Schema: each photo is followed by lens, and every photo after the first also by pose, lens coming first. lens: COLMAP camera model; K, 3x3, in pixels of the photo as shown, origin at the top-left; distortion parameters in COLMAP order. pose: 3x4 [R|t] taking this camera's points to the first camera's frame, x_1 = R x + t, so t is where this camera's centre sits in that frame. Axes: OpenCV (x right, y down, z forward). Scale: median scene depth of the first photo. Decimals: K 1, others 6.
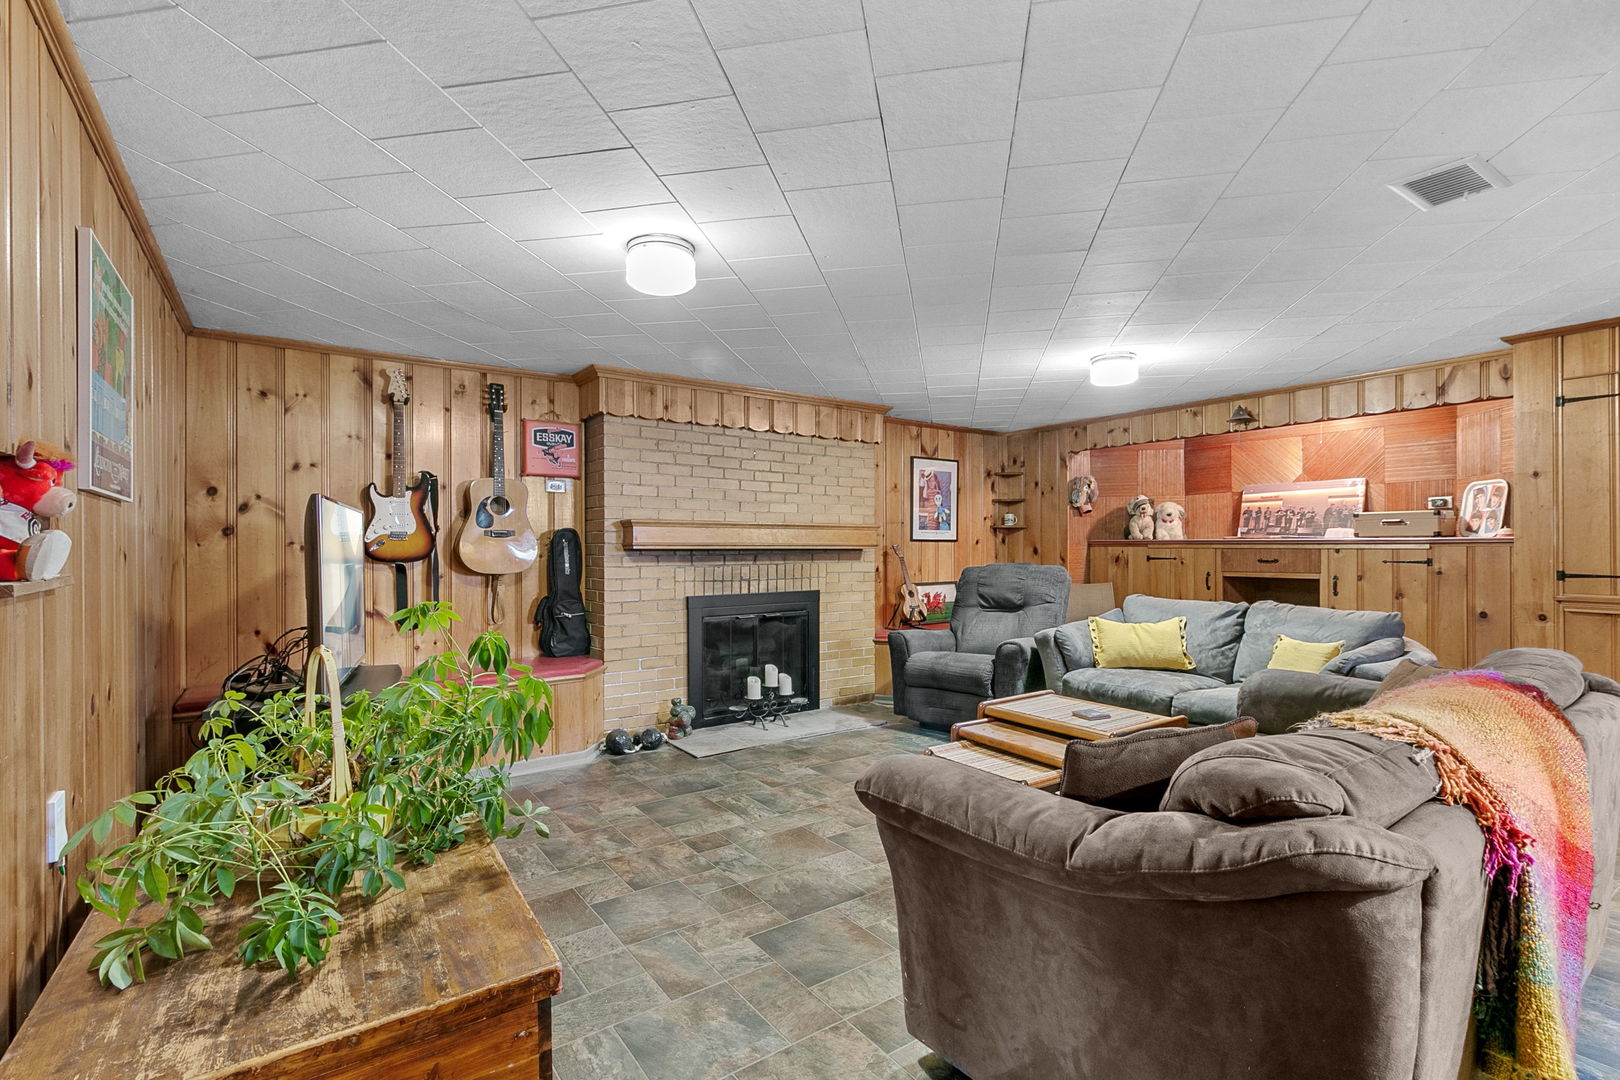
lens RADIAL K [[751.3, 0, 810.7], [0, 751.3, 543.4], [0, 0, 1]] dist [-0.002081, 0.003473]
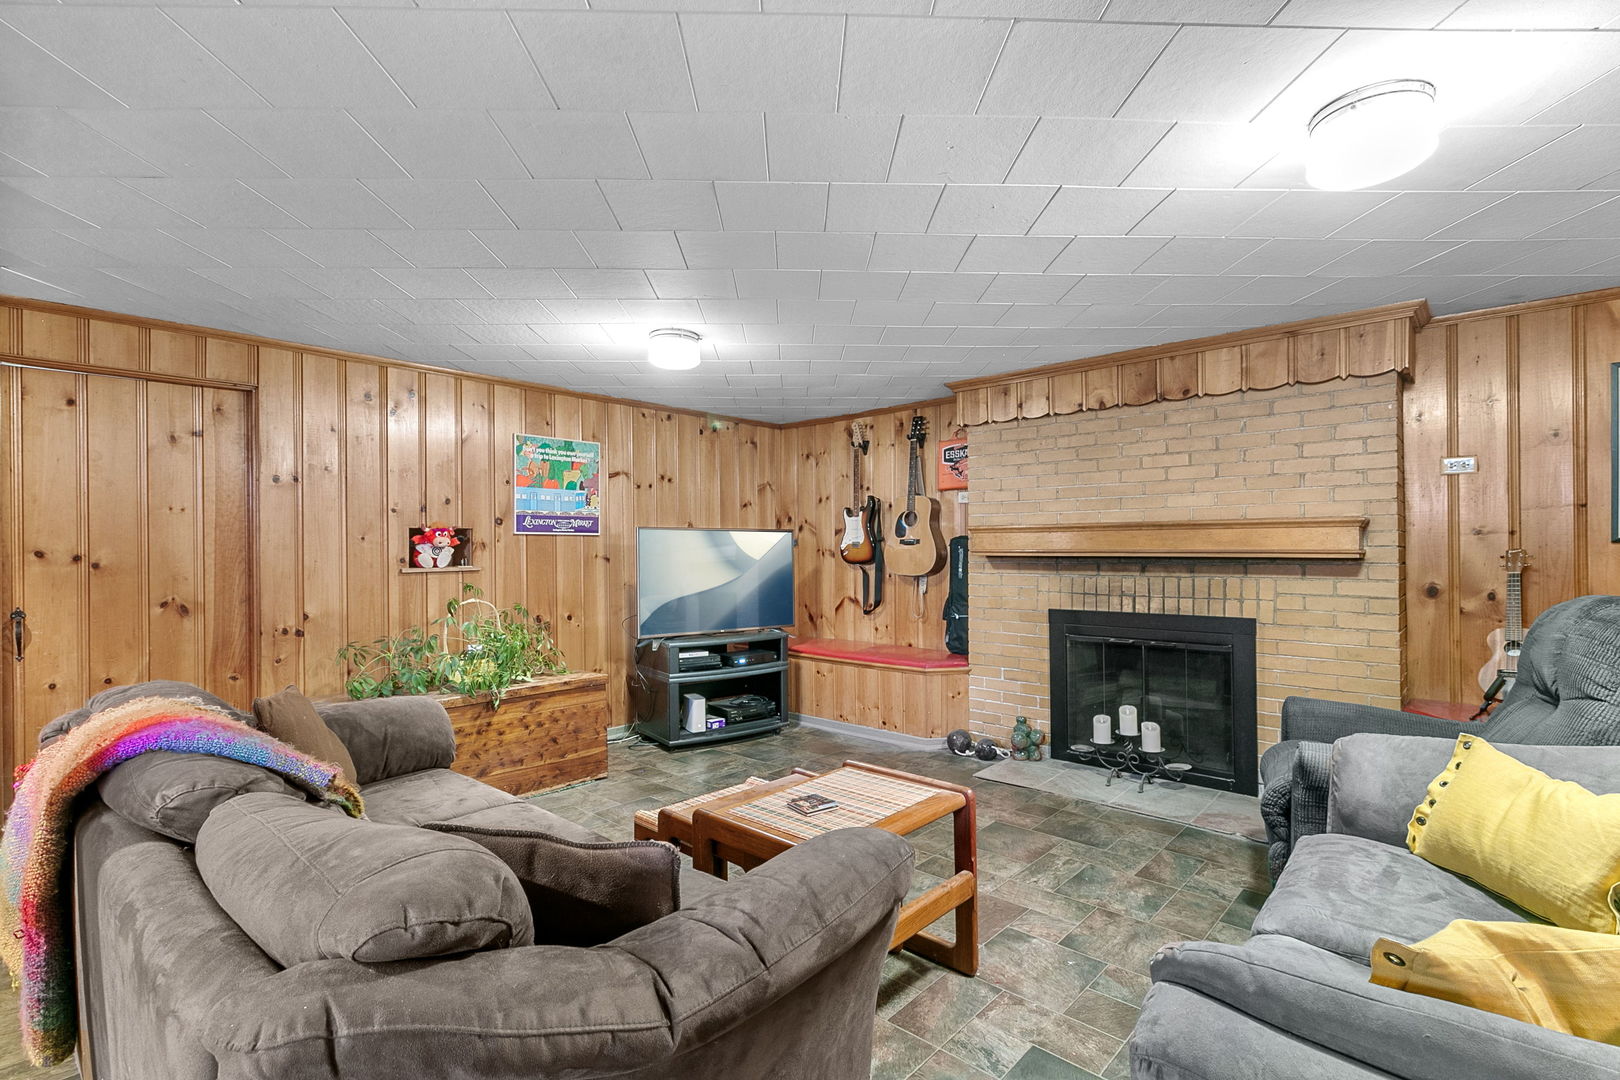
lens RADIAL K [[751.3, 0, 812.2], [0, 751.3, 547.8], [0, 0, 1]] dist [-0.002081, 0.003473]
pose [[0.214505, -0.004868, -0.976711, 0.649198], [0.002387, 0.999987, -0.004459, 0.001050], [0.976720, -0.001374, 0.214514, 0.528485]]
